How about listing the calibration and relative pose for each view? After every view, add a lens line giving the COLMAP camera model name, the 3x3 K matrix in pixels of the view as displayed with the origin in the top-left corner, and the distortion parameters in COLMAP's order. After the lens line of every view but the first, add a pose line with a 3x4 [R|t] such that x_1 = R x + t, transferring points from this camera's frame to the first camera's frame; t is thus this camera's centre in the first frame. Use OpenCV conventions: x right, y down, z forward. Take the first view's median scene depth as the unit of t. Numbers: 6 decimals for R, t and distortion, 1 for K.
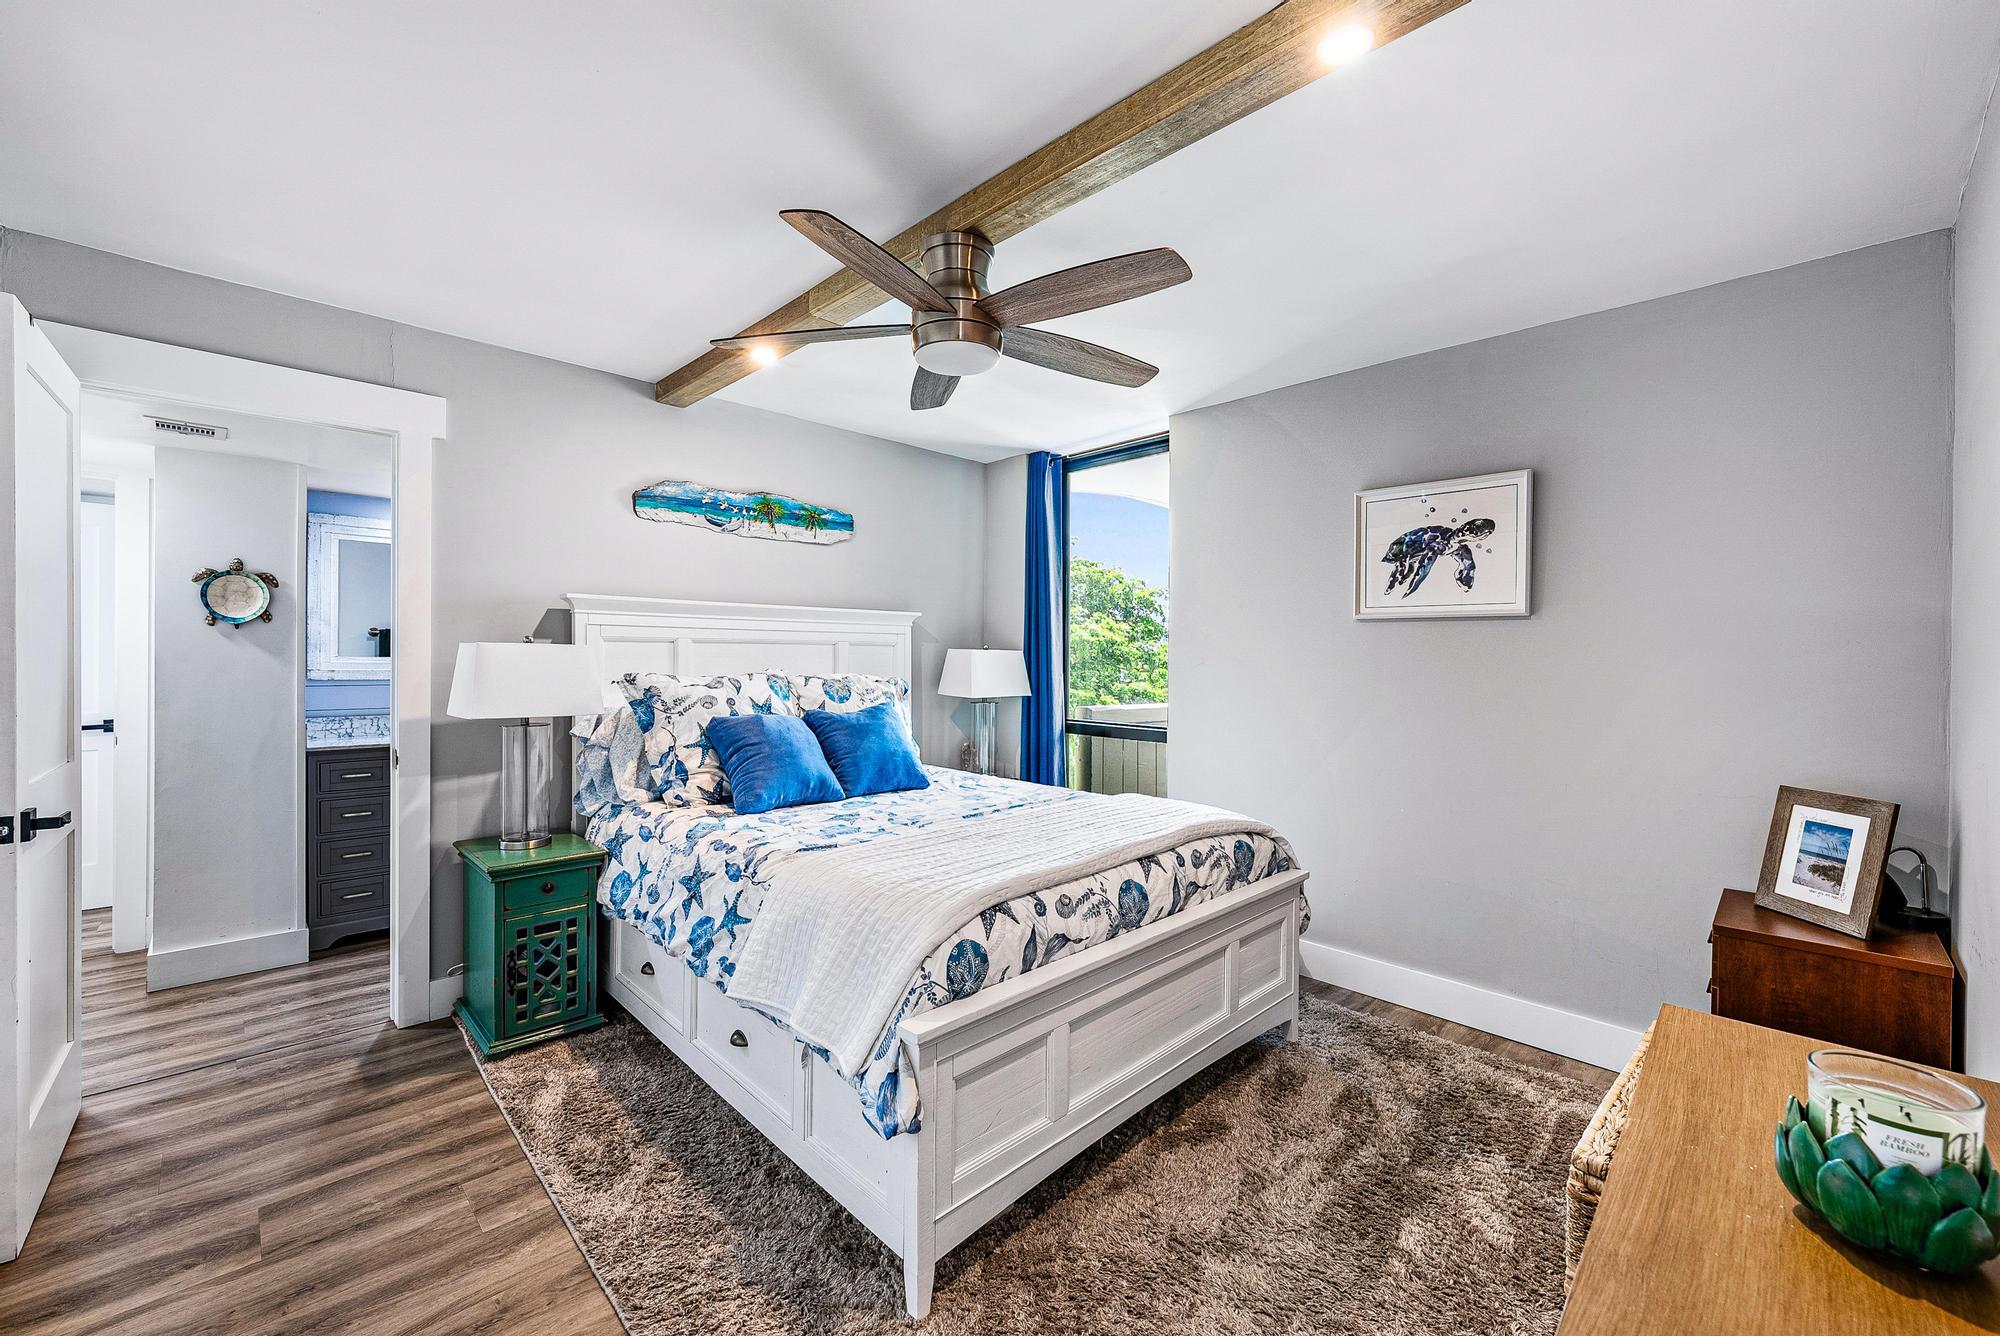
lens RADIAL K [[814.6, 0, 1018.6], [0, 814.6, 663.3], [0, 0, 1]] dist [-0.000732, 0.001773]
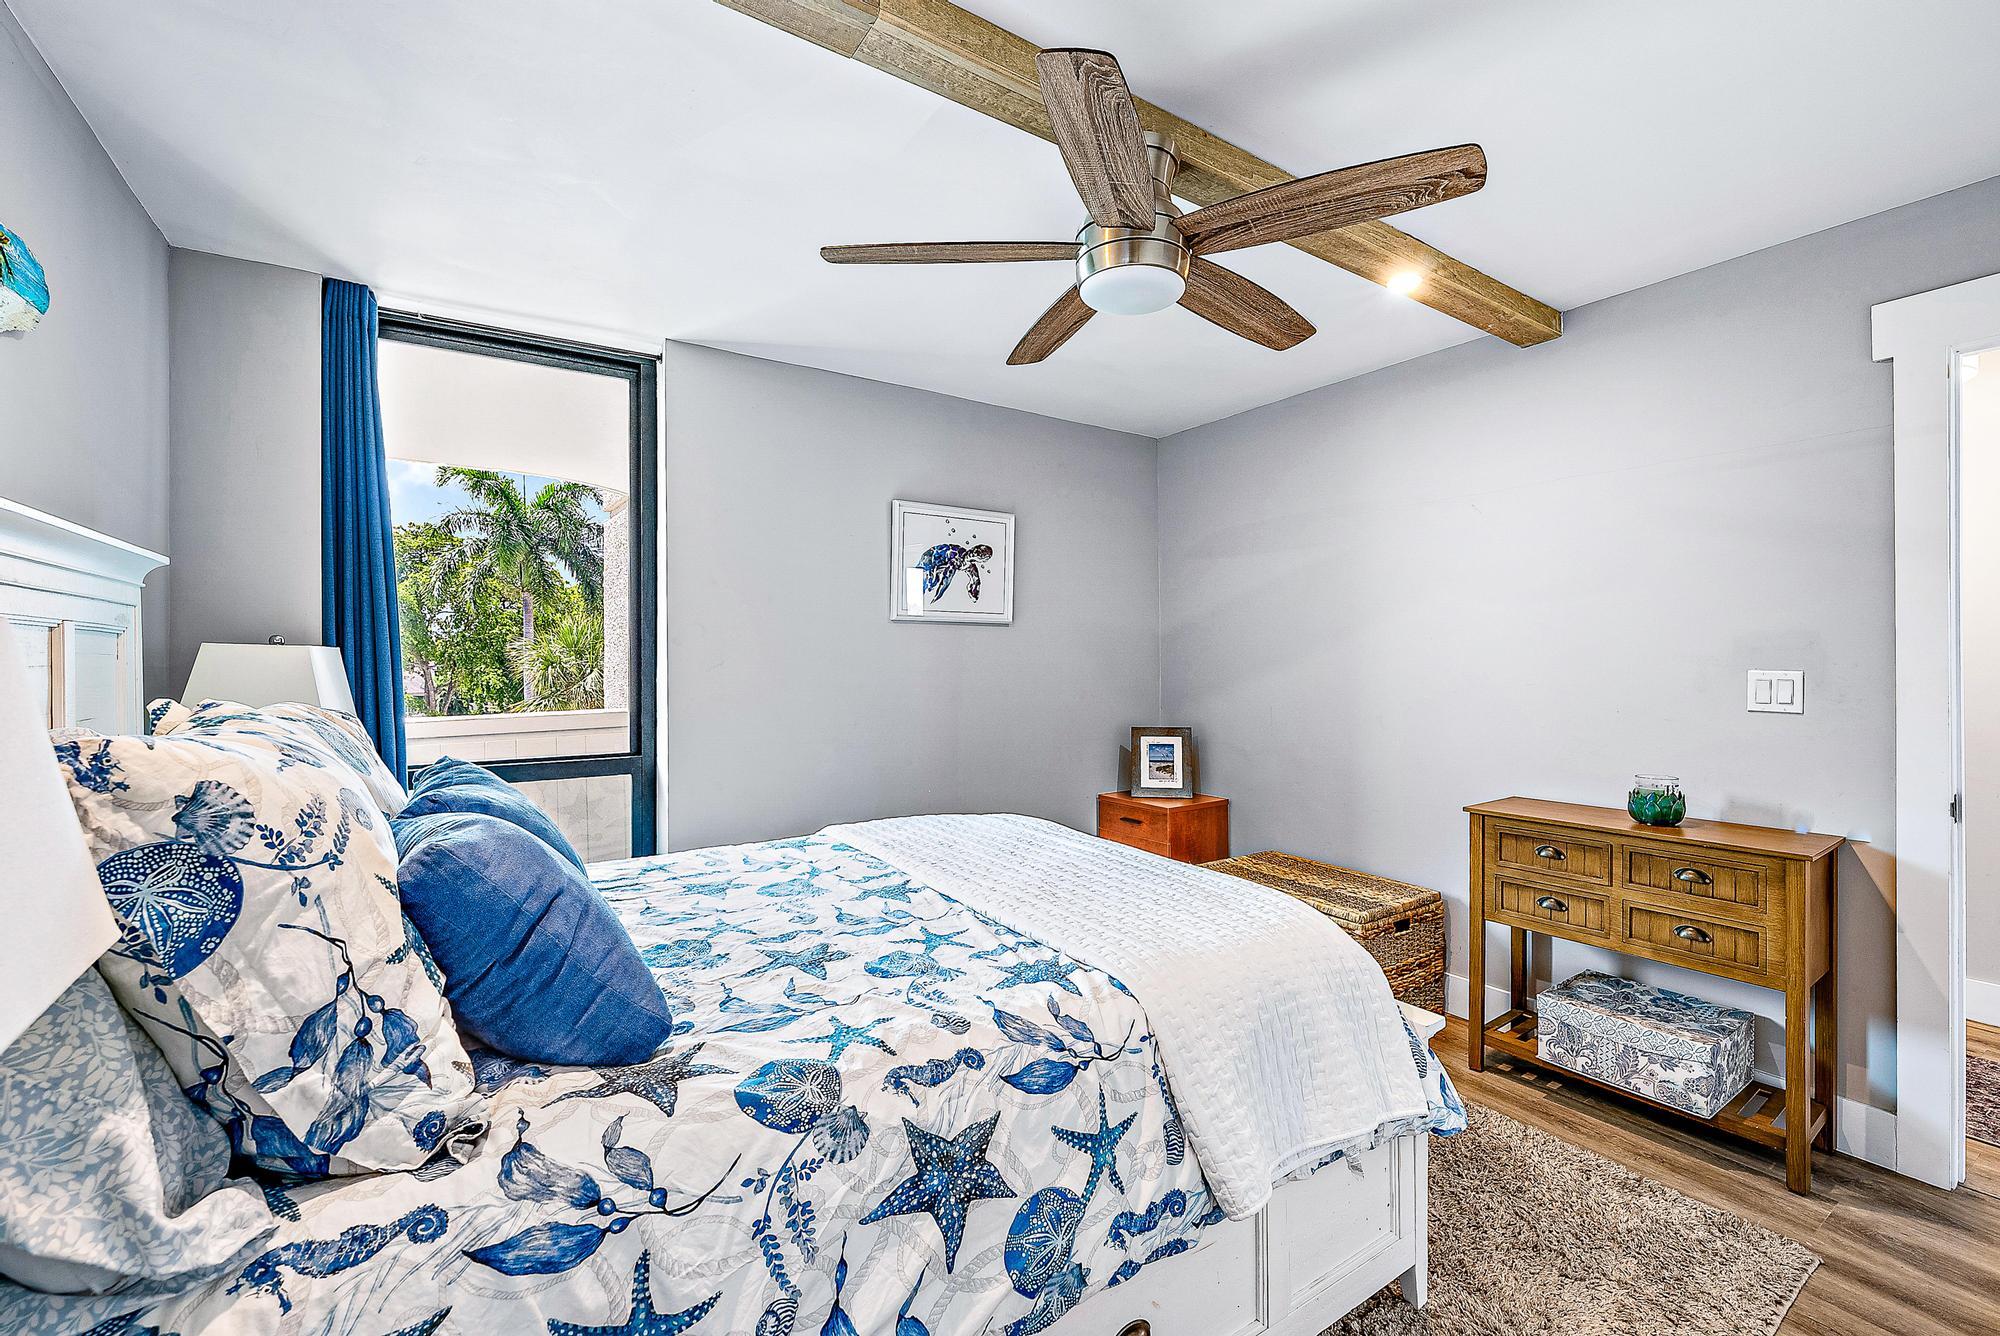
lens RADIAL K [[814.6, 0, 1010.8], [0, 814.6, 663.2], [0, 0, 1]] dist [-0.000732, 0.001773]
pose [[0.198335, -0.015437, 0.980013, -0.656170], [0.006951, 0.999873, 0.014343, -0.012138], [-0.980110, 0.003967, 0.198418, 0.700687]]
